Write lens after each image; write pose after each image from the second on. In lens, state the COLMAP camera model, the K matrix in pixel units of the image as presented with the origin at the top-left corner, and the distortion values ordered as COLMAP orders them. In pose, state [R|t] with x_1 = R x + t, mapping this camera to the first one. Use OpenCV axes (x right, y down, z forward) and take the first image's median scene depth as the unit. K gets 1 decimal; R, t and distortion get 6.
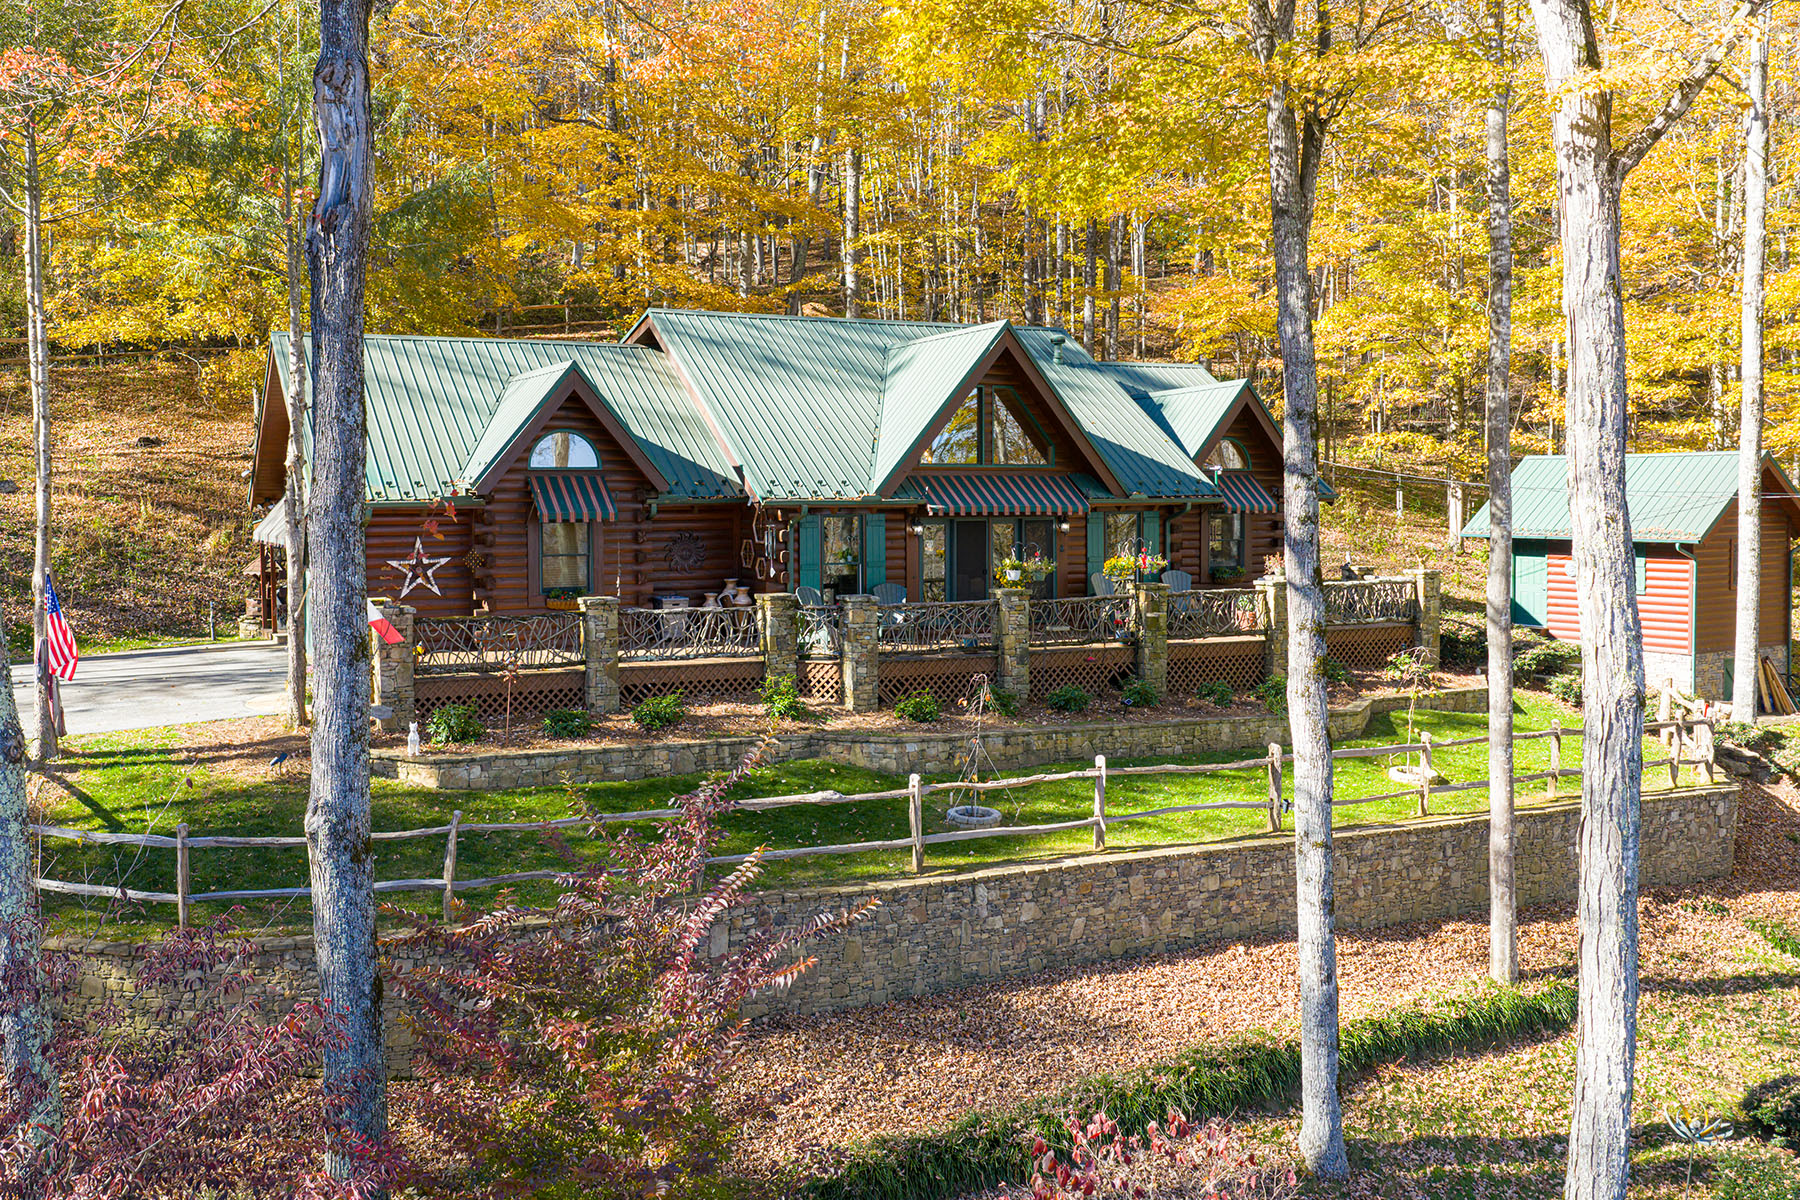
lens RADIAL K [[1446.7, 0, 900.4], [0, 1446.7, 477.4], [0, 0, 1]] dist [0.000282, -0.004435]
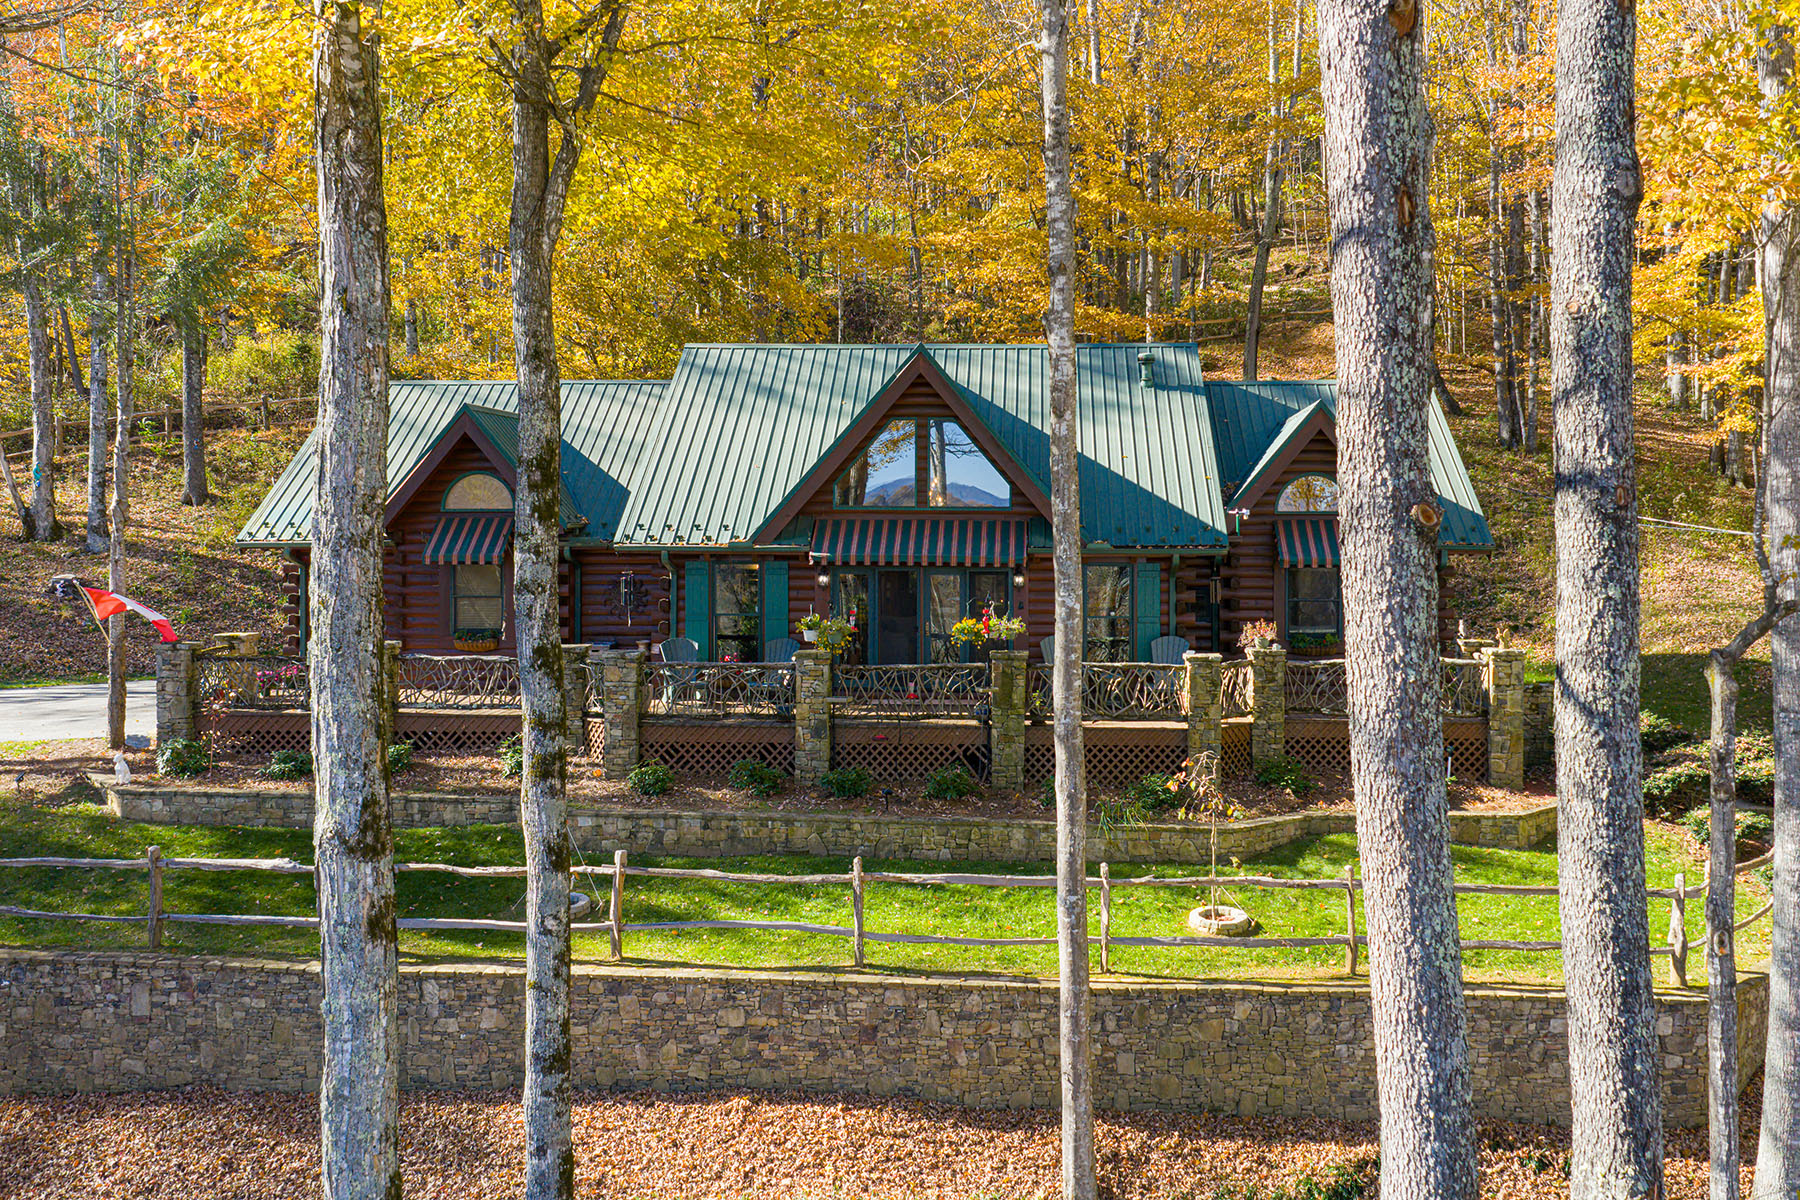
lens RADIAL K [[1527.5, 0, 1005.9], [0, 1527.5, 466.2], [0, 0, 1]] dist [0.006103, -0.005432]
pose [[0.902573, -0.006368, -0.430491, 0.714732], [-0.004566, 0.999693, -0.024359, -0.016169], [0.430513, 0.023951, 0.902266, 0.256546]]
